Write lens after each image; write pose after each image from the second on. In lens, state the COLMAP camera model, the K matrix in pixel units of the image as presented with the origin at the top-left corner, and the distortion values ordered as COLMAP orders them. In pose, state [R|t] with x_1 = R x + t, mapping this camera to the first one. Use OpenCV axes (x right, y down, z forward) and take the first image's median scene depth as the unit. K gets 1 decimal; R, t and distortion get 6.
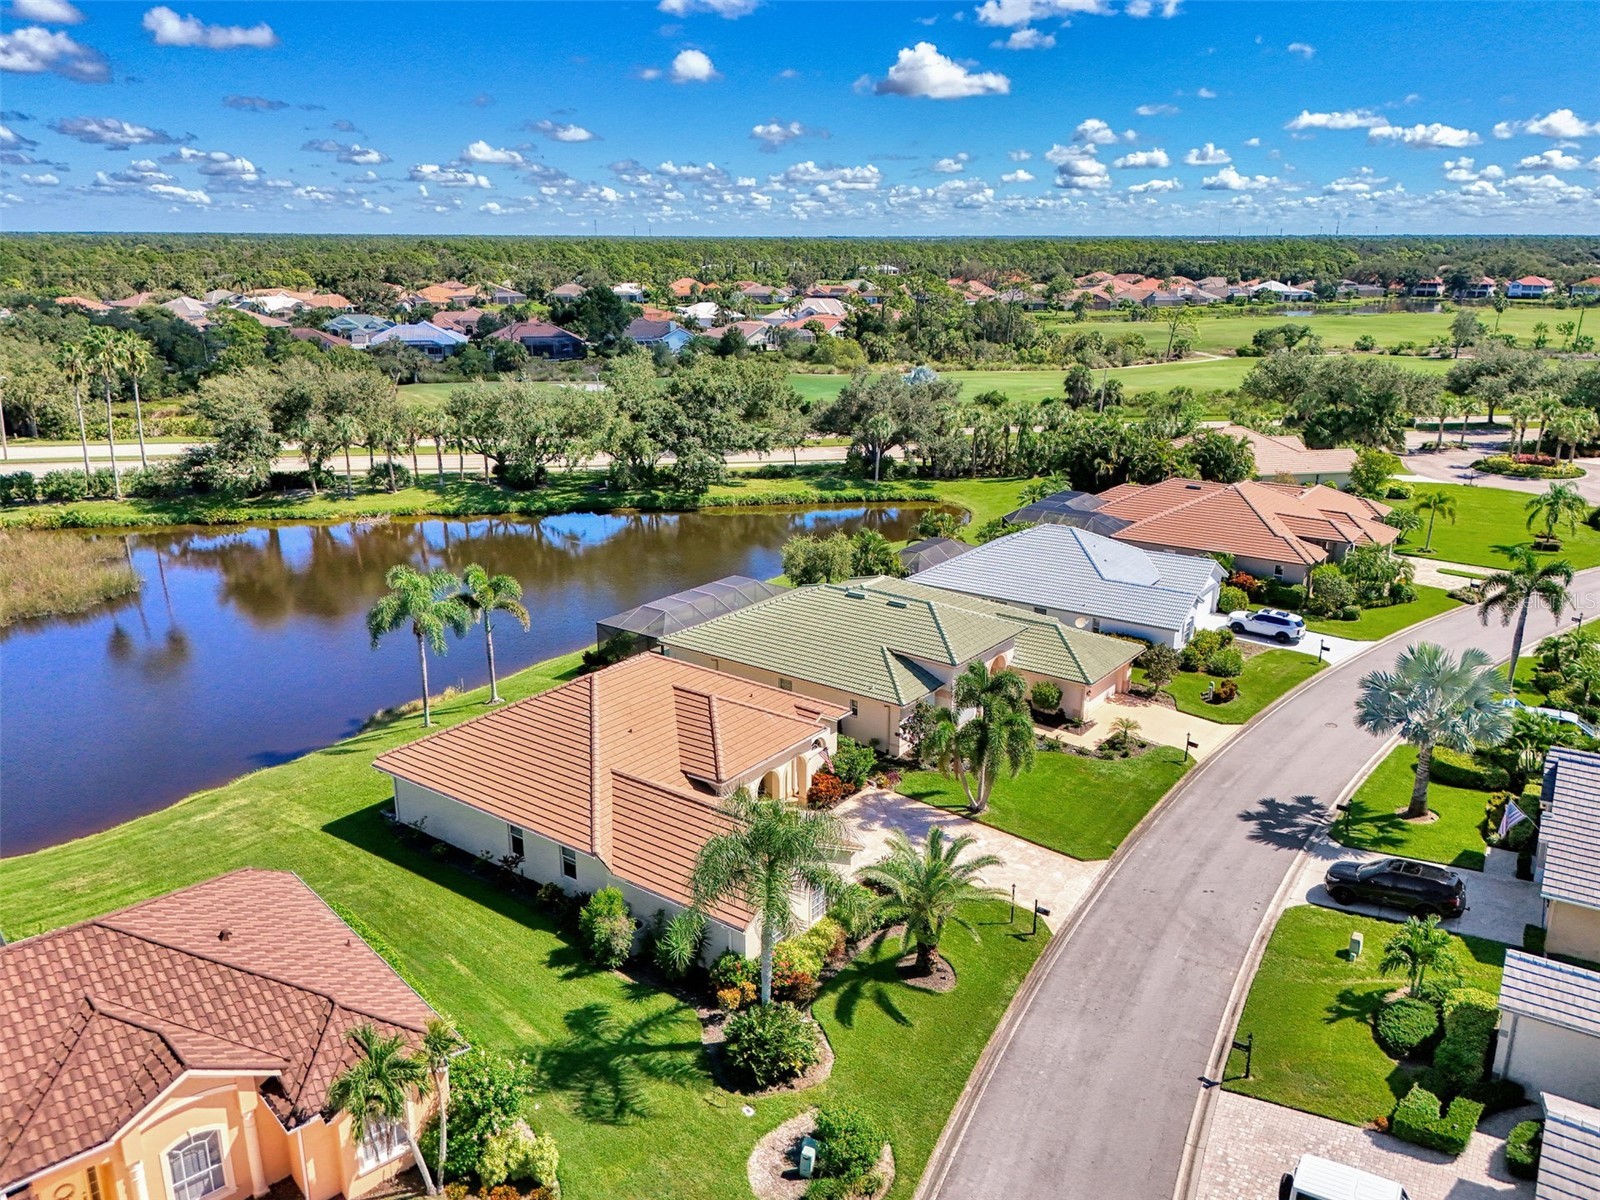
lens RADIAL K [[1222.4, 0, 781.1], [0, 1222.4, 655.8], [0, 0, 1]] dist [0.062518, -0.046518]
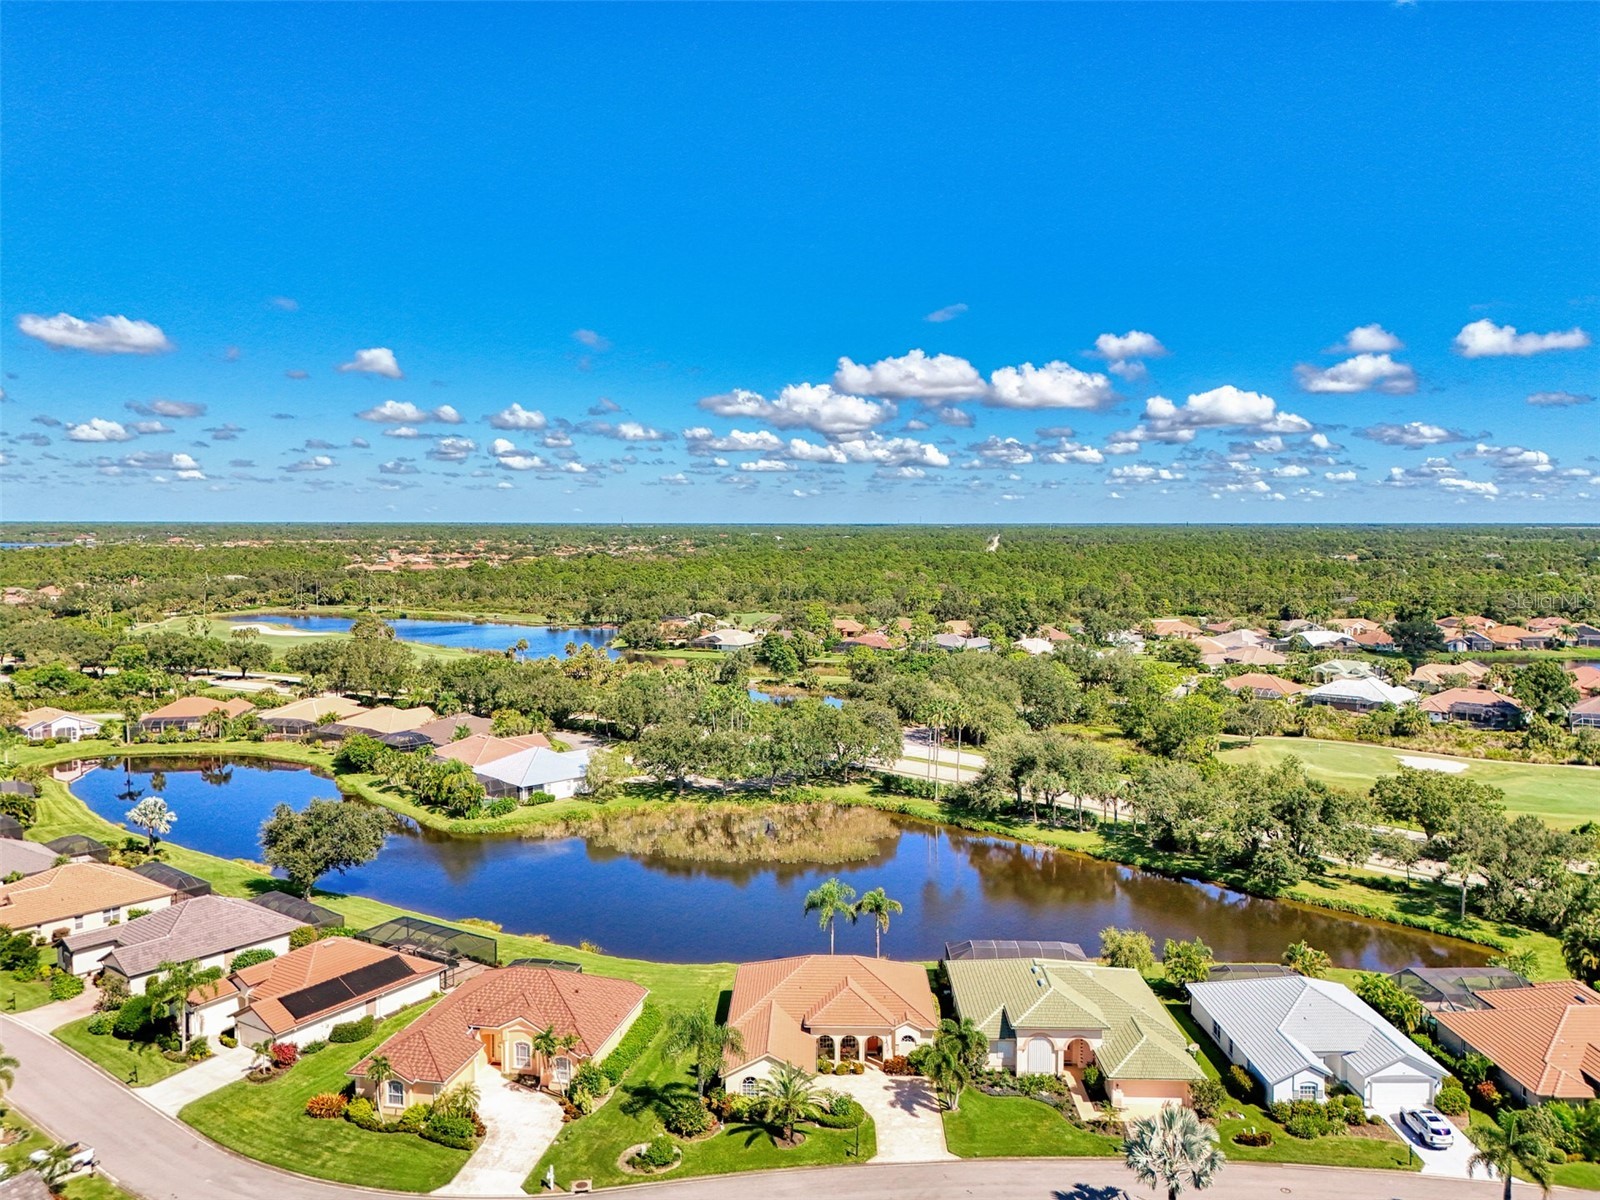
lens RADIAL K [[1222.4, 0, 728.2], [0, 1222.4, 599.4], [0, 0, 1]] dist [0.062518, -0.046518]
pose [[0.542156, 0.044975, -0.839074, 0.642604], [-0.253955, 0.960640, -0.112598, -0.127259], [0.800983, 0.274133, 0.532238, -0.150128]]
